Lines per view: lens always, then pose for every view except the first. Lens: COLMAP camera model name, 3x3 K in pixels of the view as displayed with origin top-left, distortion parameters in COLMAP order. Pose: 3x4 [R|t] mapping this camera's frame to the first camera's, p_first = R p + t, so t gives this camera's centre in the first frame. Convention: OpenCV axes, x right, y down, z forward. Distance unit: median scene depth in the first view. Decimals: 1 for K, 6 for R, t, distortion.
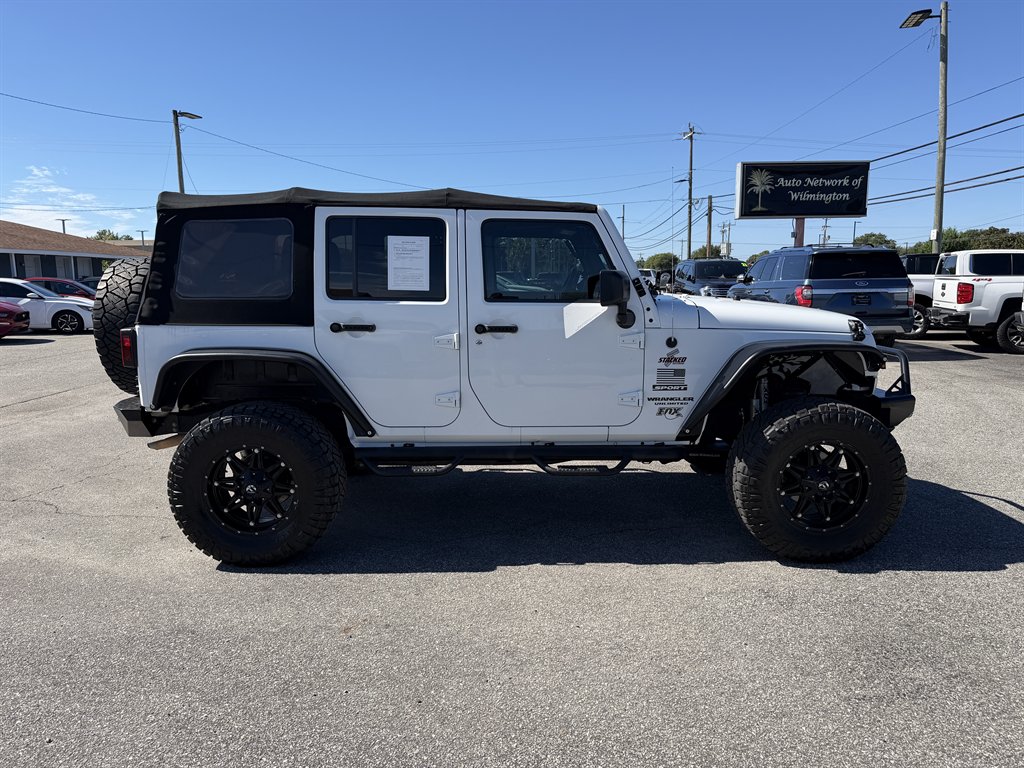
lens RADIAL K [[729.3, 0, 511.1], [0, 729.3, 381.9], [0, 0, 1]] dist [0.046638, -0.050373]
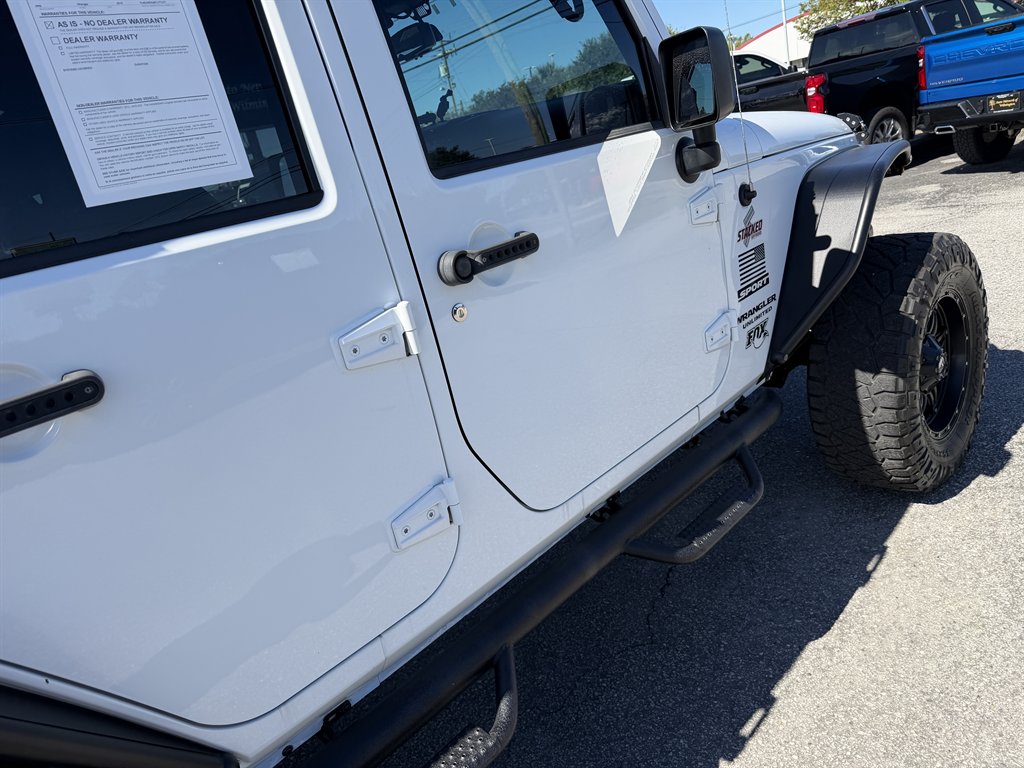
lens RADIAL K [[729.3, 0, 513.9], [0, 729.3, 387.8], [0, 0, 1]] dist [0.046638, -0.050373]
pose [[0.701686, -0.359950, 0.614876, -0.235811], [0.302851, 0.931839, 0.199893, -0.079466], [-0.644918, 0.045953, 0.762869, 0.740954]]
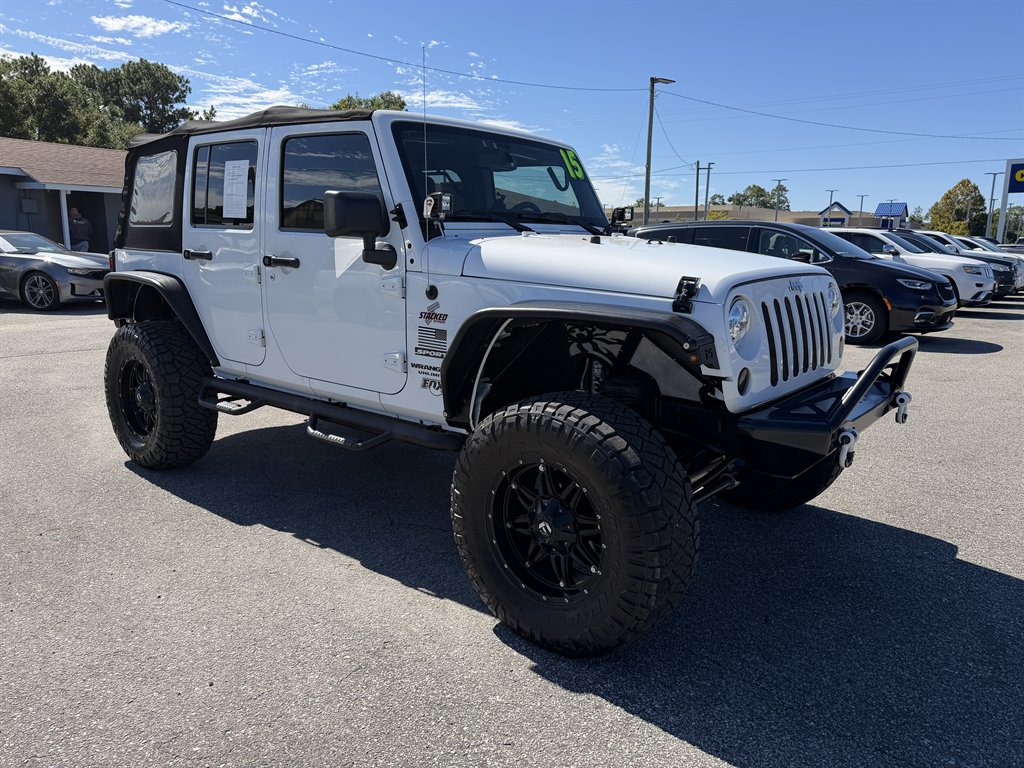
lens RADIAL K [[729.3, 0, 513.1], [0, 729.3, 387.9], [0, 0, 1]] dist [0.046638, -0.050373]
pose [[0.769904, 0.148035, -0.620752, 0.766740], [-0.116611, 0.988980, 0.091219, -0.035672], [0.627415, 0.002157, 0.778682, 0.478794]]
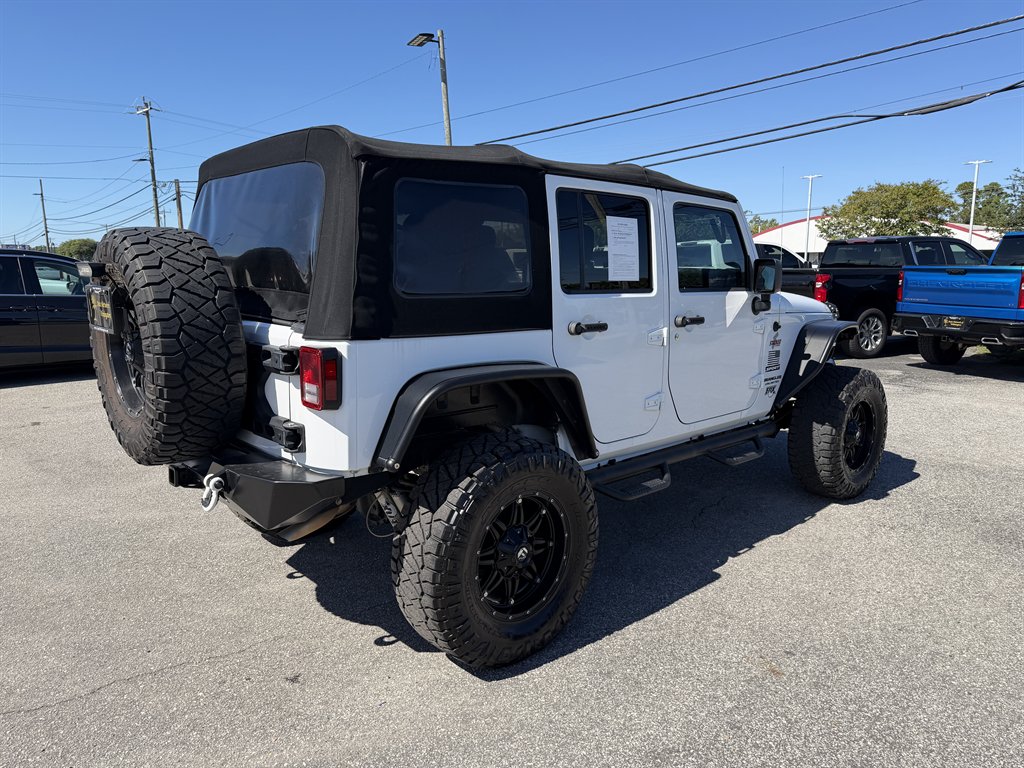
lens RADIAL K [[729.3, 0, 510.7], [0, 729.3, 379.8], [0, 0, 1]] dist [0.046638, -0.050373]
pose [[0.741808, -0.096962, 0.663566, -0.818171], [0.090944, 0.994896, 0.043711, -0.059379], [-0.664417, 0.027922, 0.746840, 0.451180]]
